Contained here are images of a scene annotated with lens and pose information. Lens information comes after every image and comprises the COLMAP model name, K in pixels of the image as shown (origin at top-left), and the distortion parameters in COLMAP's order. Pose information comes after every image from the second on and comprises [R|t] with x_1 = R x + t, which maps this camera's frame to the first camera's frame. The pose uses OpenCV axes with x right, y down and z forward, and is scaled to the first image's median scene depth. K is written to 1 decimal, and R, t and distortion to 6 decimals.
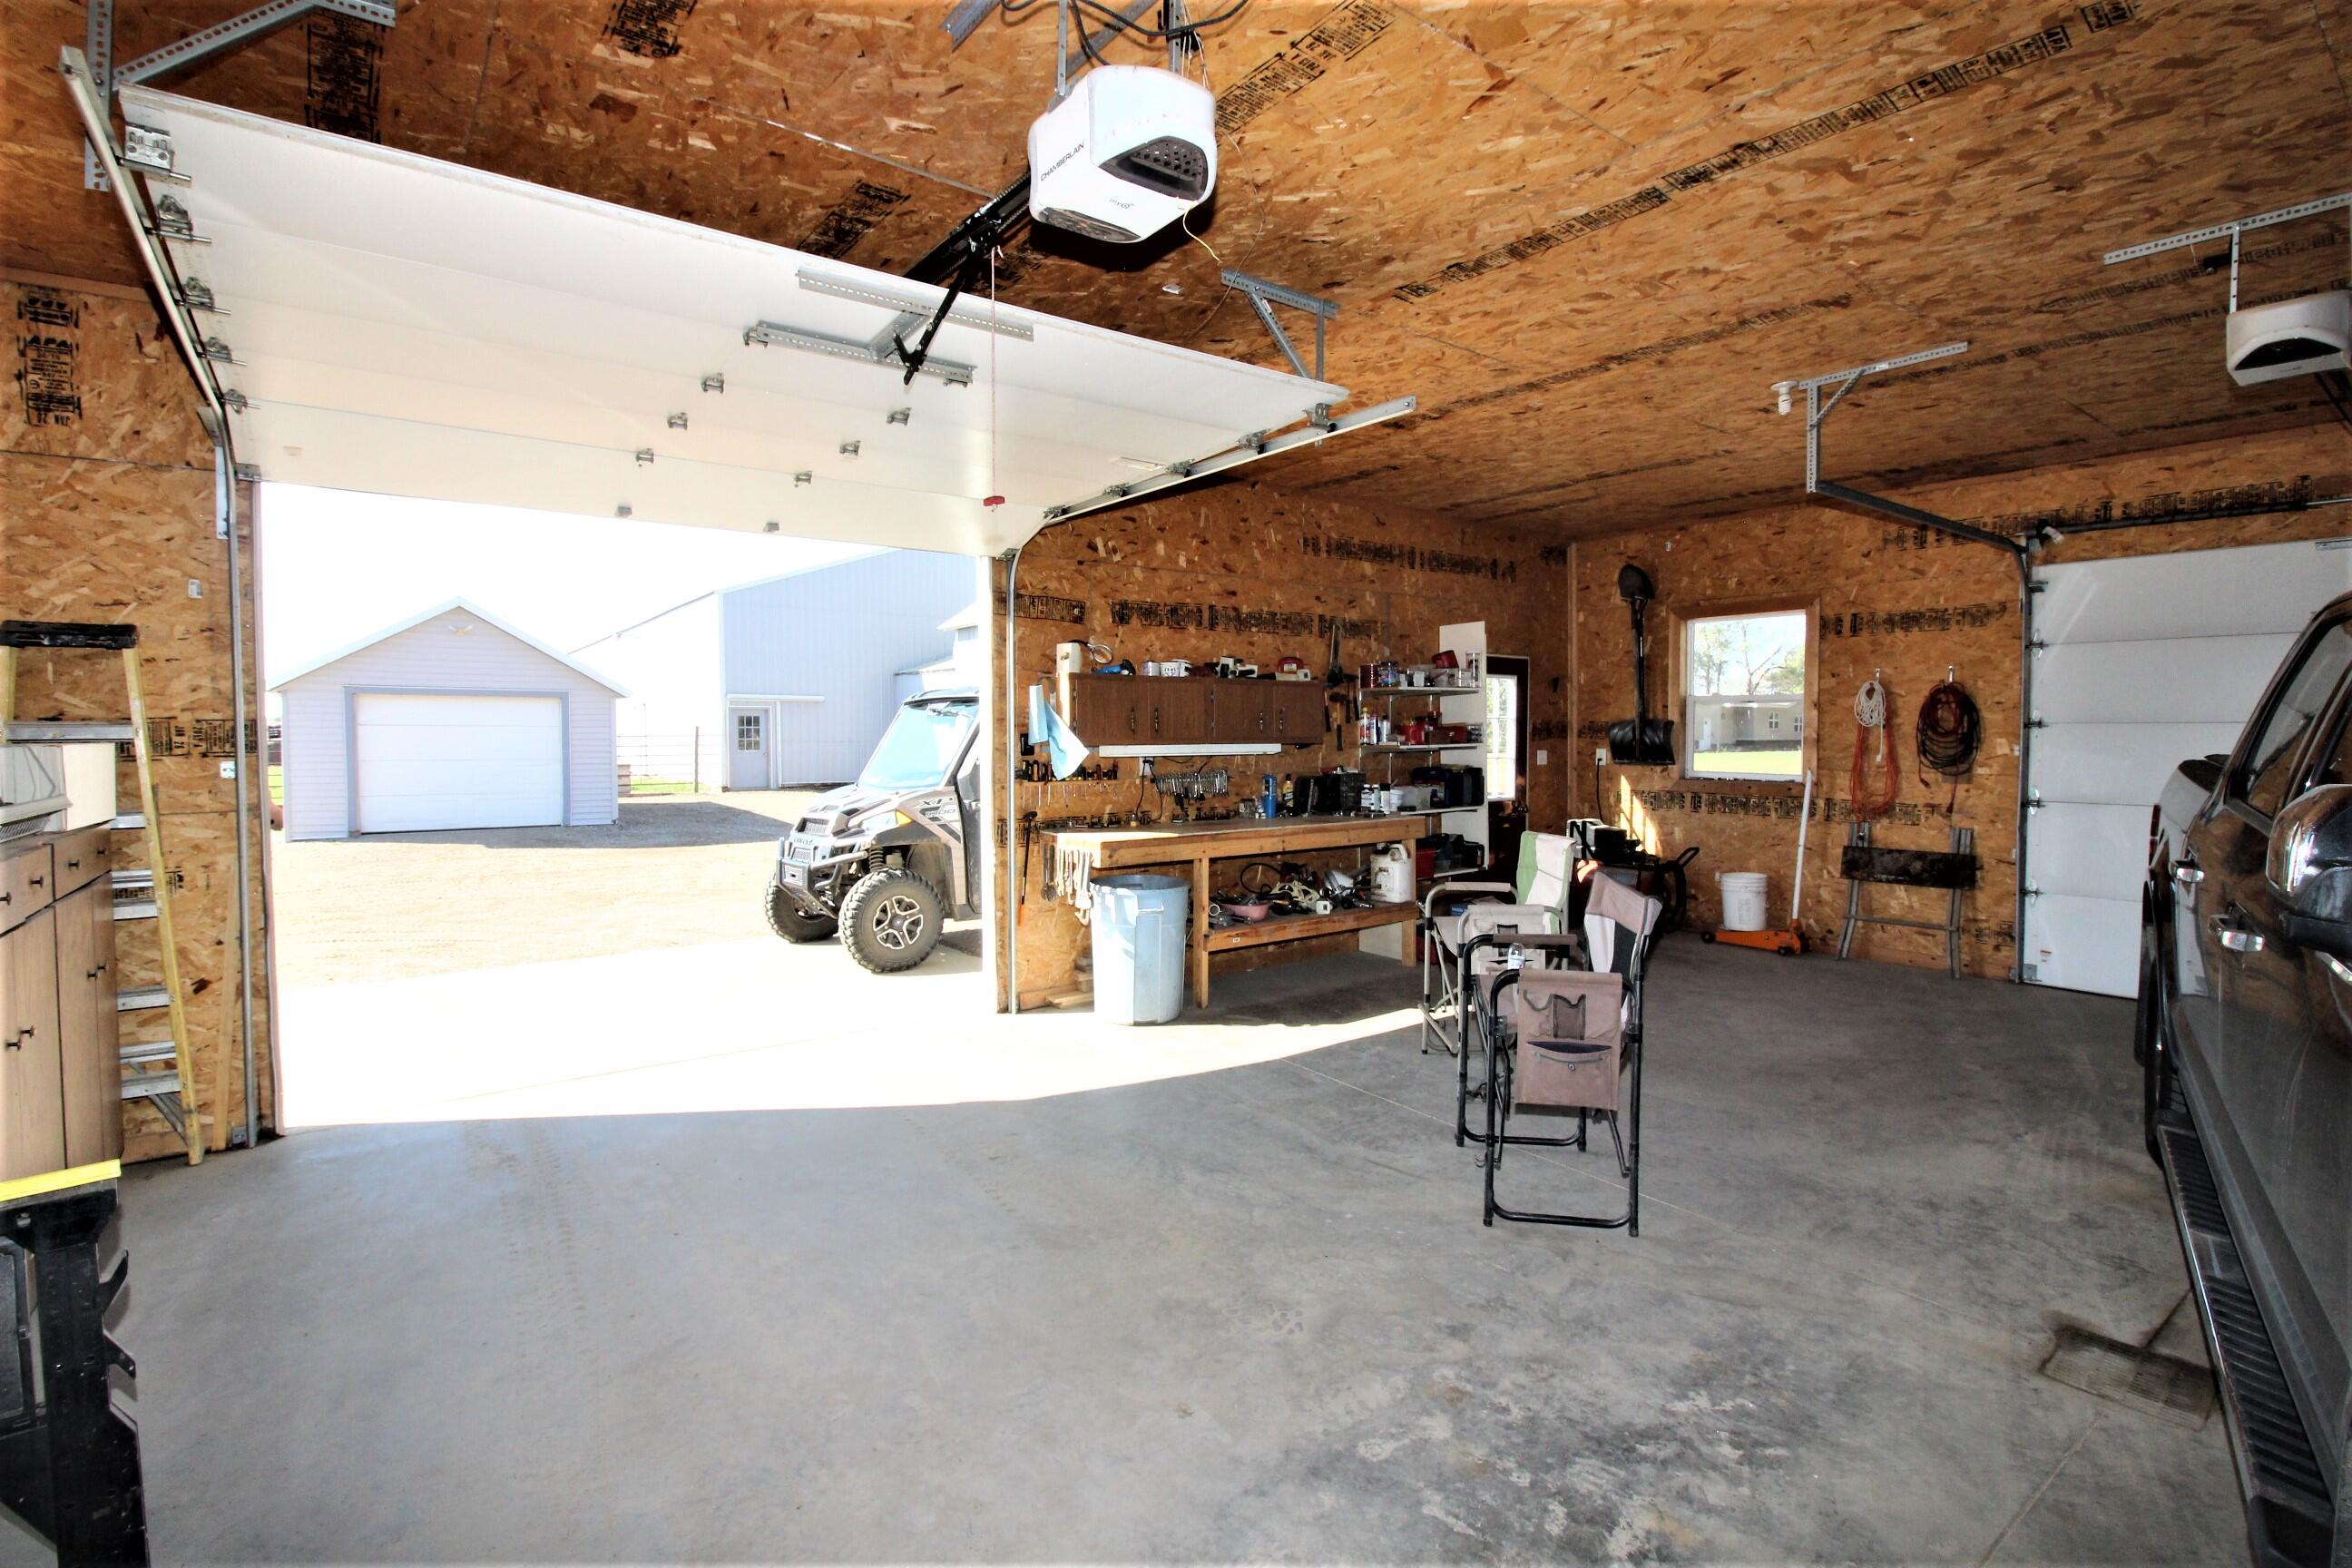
lens RADIAL K [[1084.7, 0, 1177.9], [0, 1084.7, 760.4], [0, 0, 1]] dist [-0.000166, -0.013780]
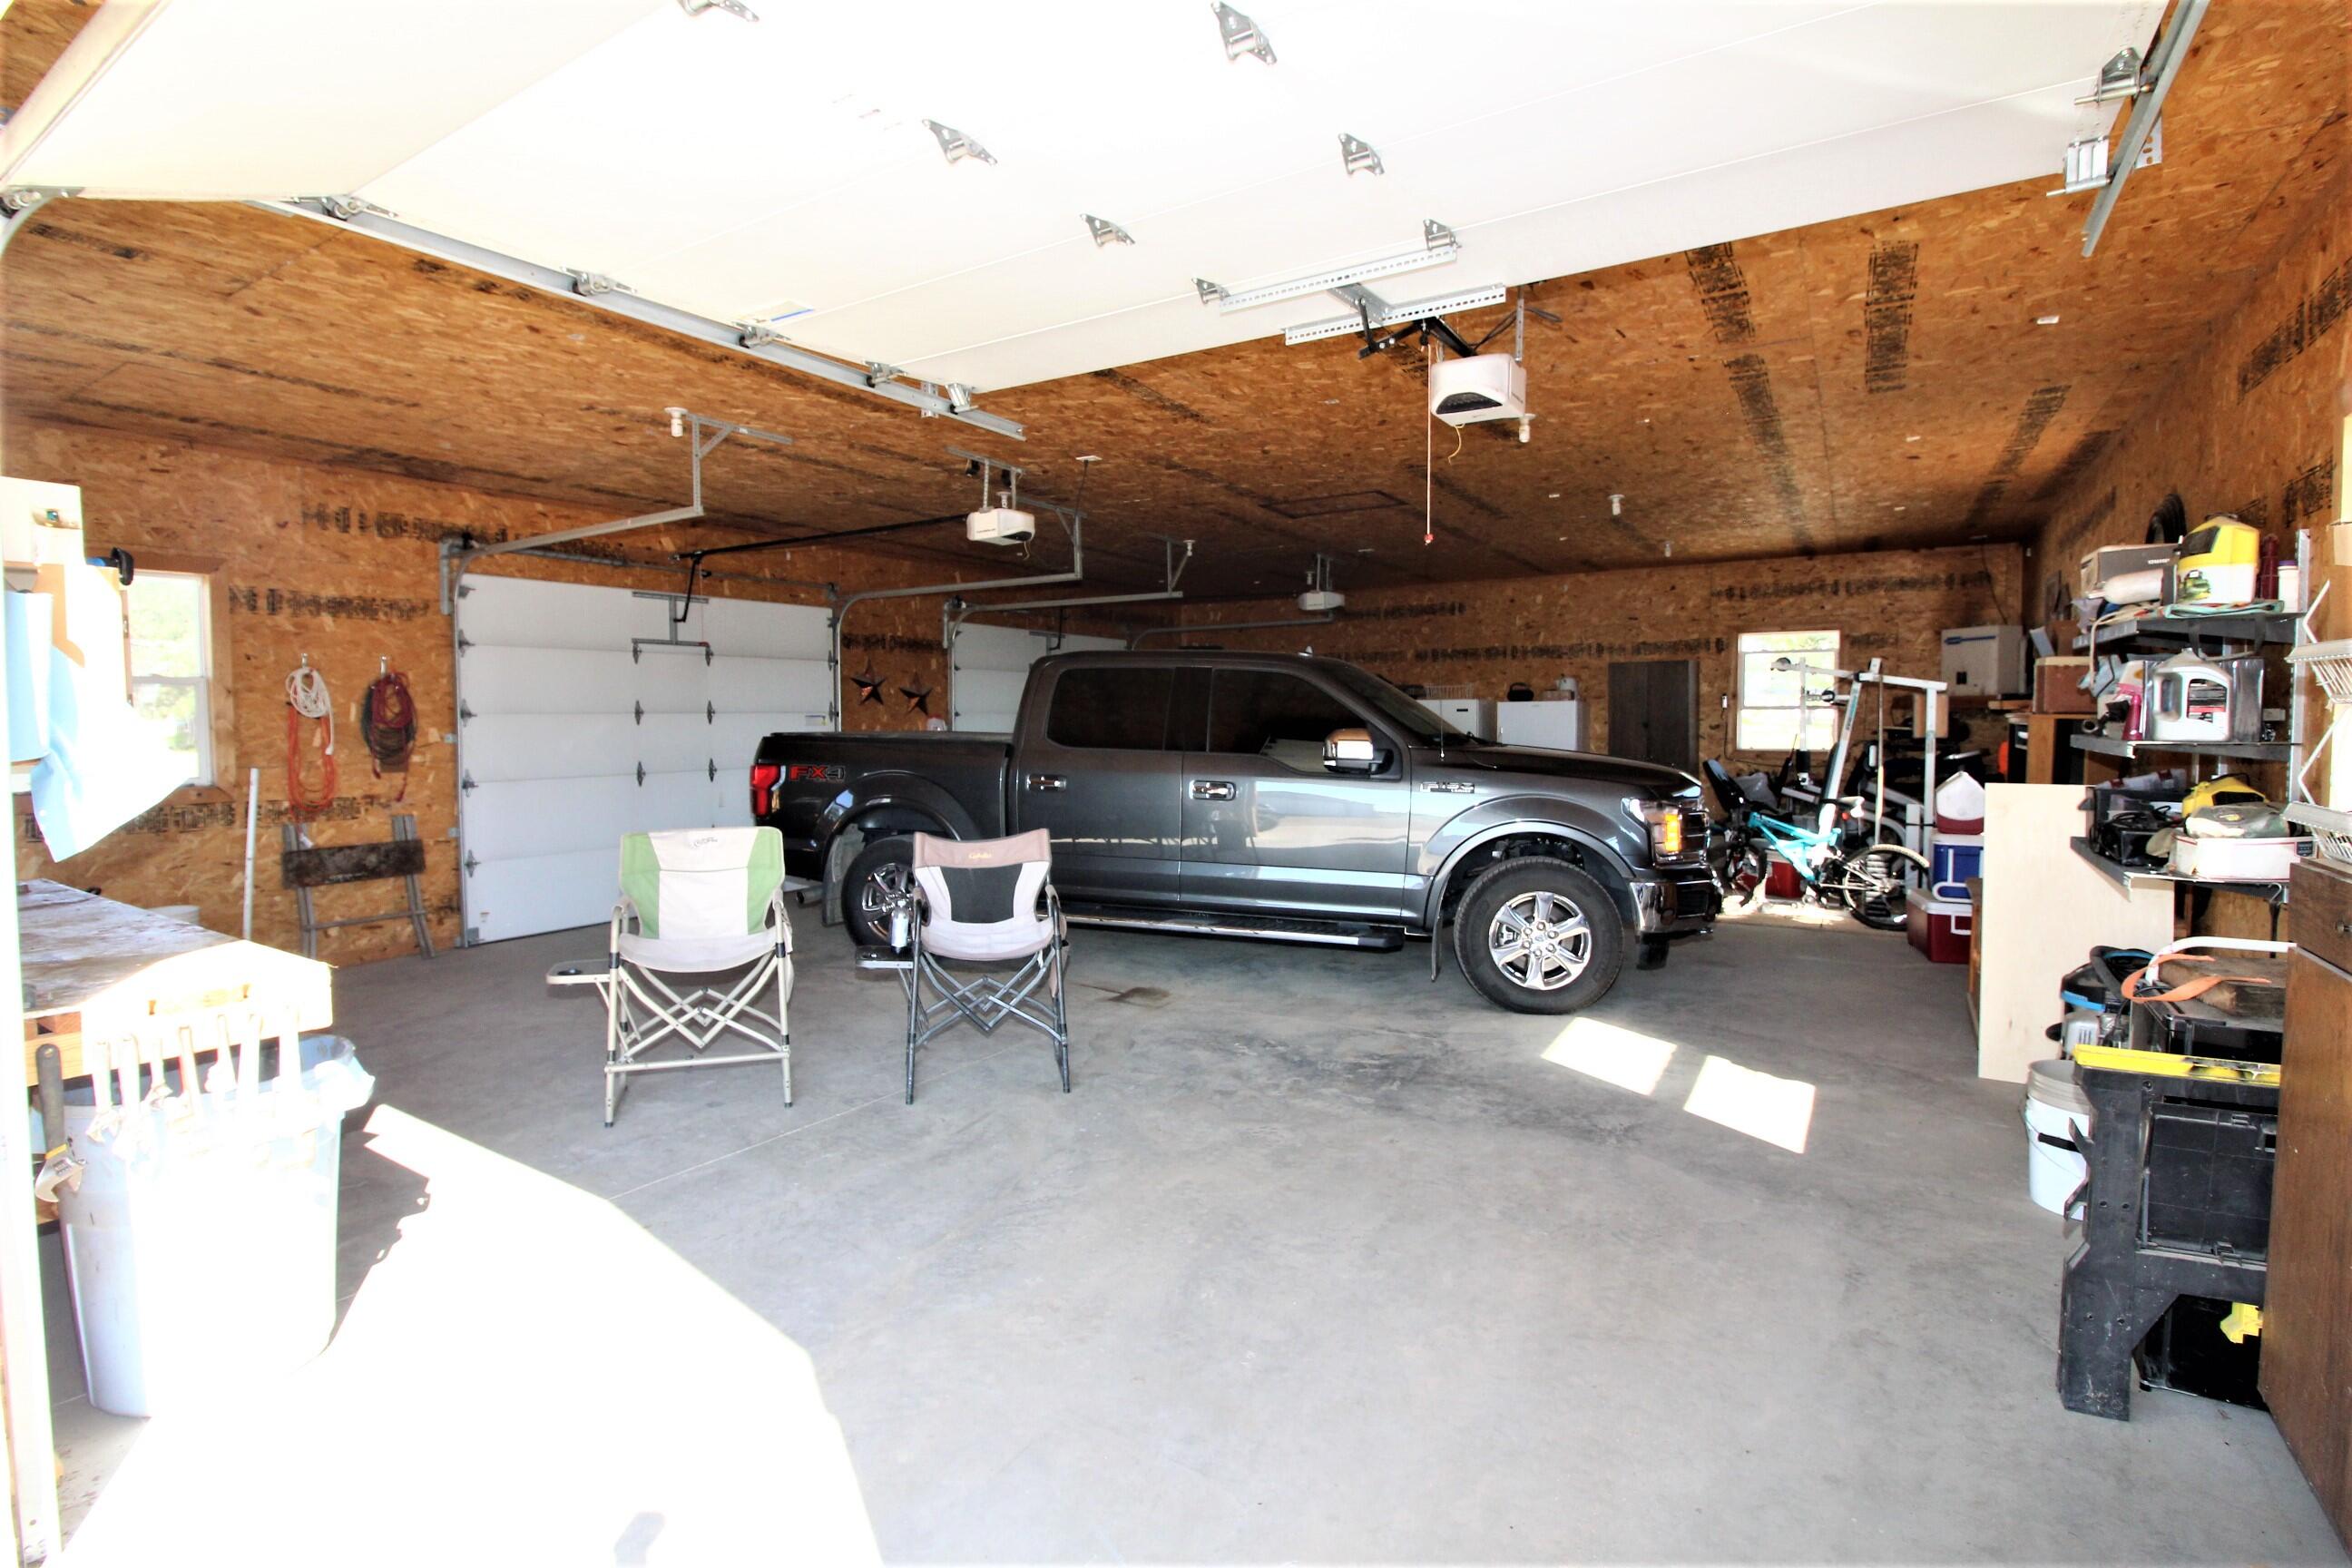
lens RADIAL K [[1084.7, 0, 1177.9], [0, 1084.7, 760.4], [0, 0, 1]] dist [-0.000166, -0.013780]
pose [[-0.351988, -0.036353, 0.935298, -0.832794], [0.033182, 0.998133, 0.051283, -0.030419], [-0.935416, 0.049086, -0.350124, 1.123055]]
